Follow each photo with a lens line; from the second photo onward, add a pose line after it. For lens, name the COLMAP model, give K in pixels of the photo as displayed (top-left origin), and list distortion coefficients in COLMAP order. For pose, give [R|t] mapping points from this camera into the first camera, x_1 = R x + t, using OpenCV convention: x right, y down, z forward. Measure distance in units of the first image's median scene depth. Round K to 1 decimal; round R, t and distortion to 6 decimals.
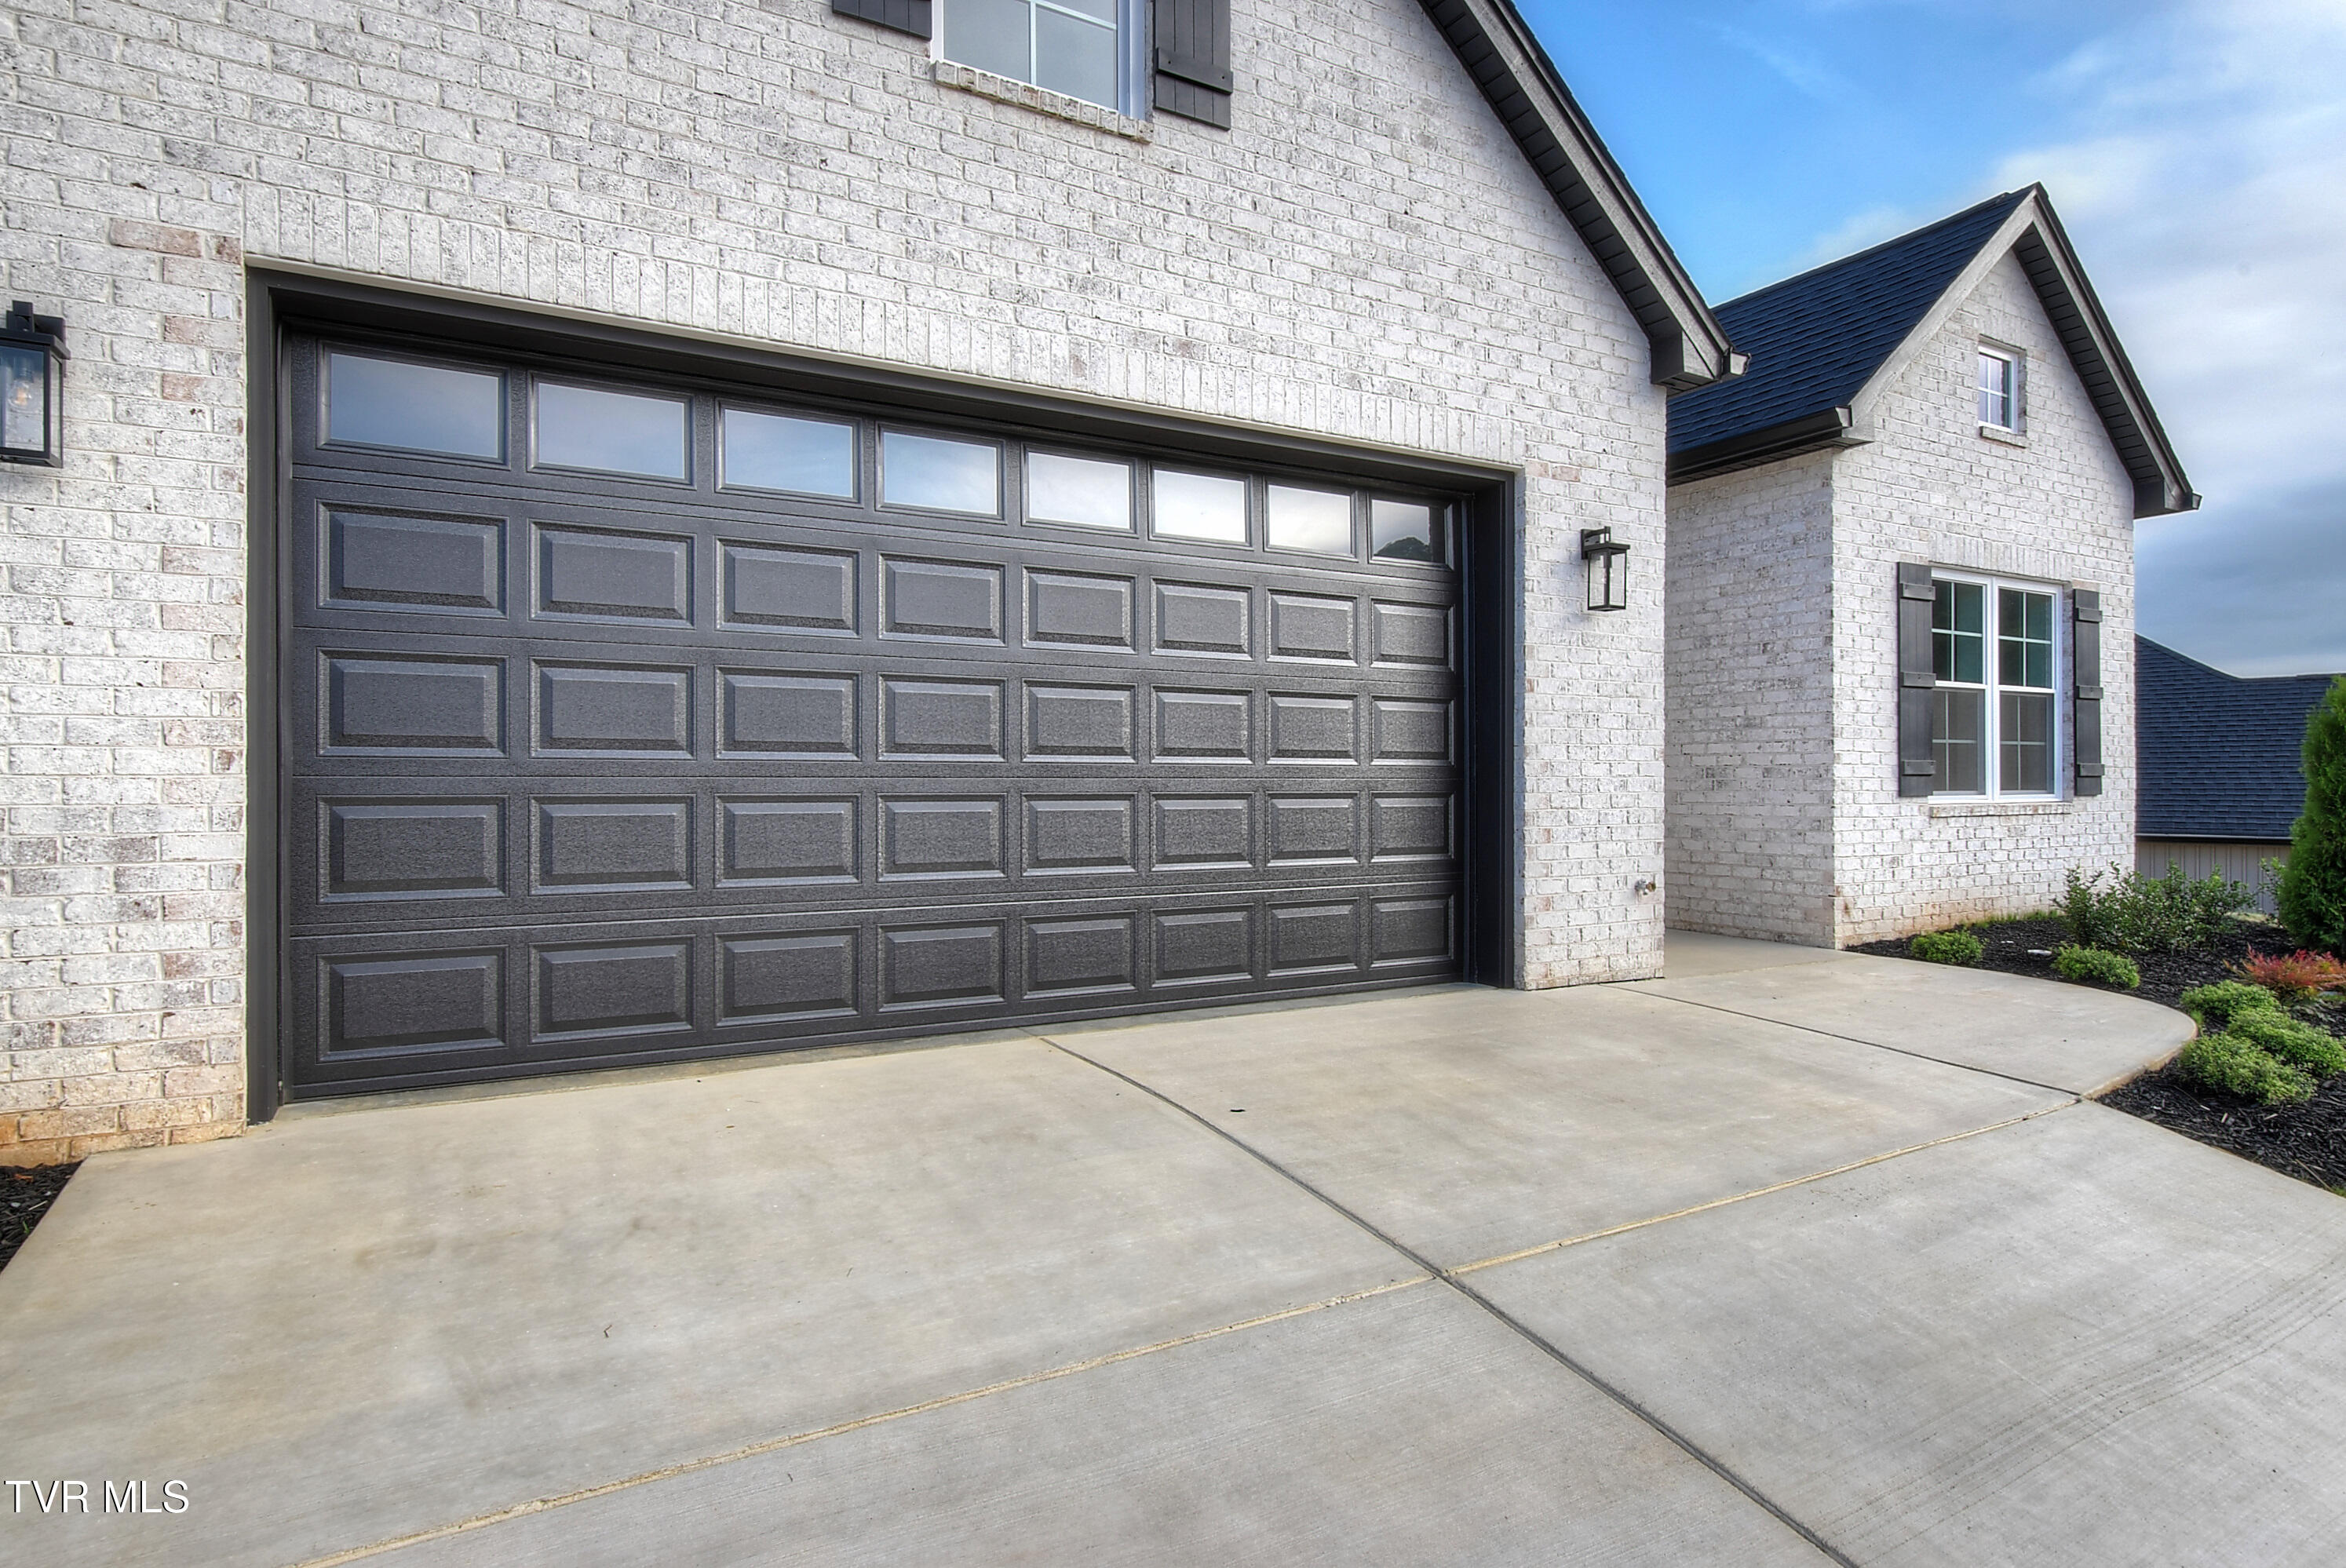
lens RADIAL K [[1284.8, 0, 1173.0], [0, 1284.8, 784.0], [0, 0, 1]] dist [-0.014669, 0.009560]
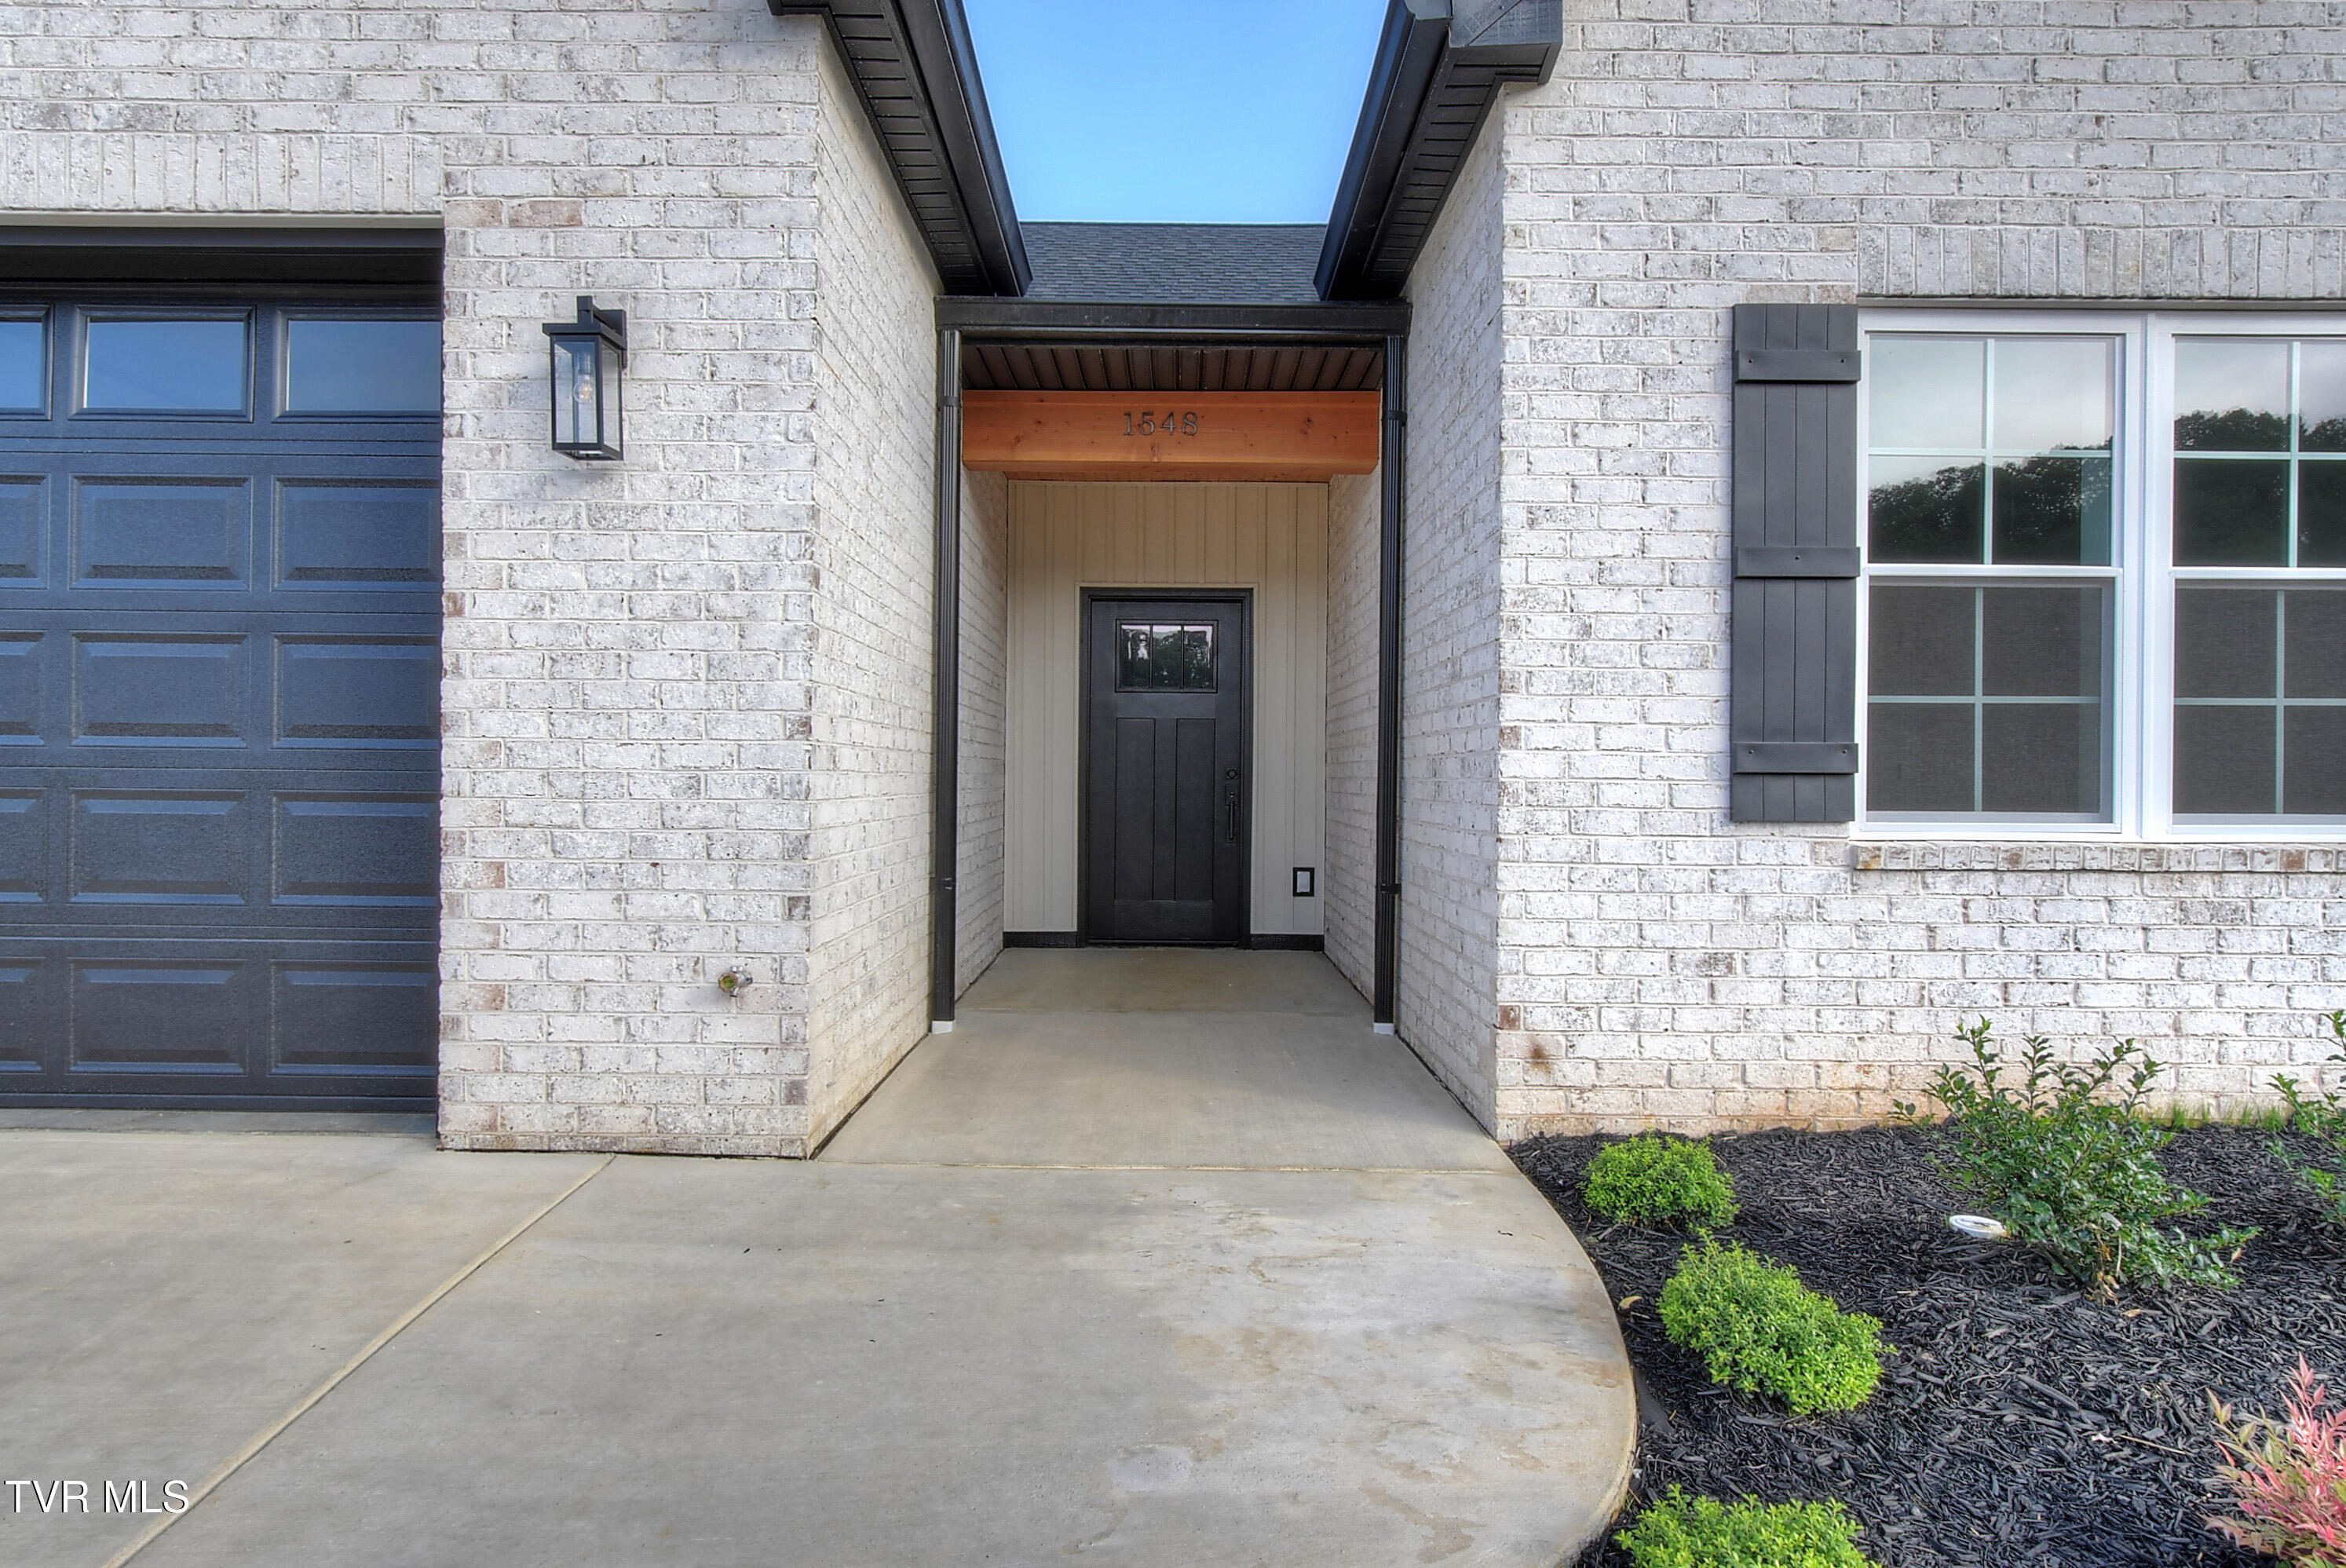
lens RADIAL K [[1284.9, 0, 1173.0], [0, 1284.9, 784.0], [0, 0, 1]] dist [-0.014669, 0.009560]
pose [[0.866411, 0.012000, -0.499187, 0.842615], [-0.010645, 0.999928, 0.005562, -0.005220], [0.499217, 0.000495, 0.866477, 0.684943]]
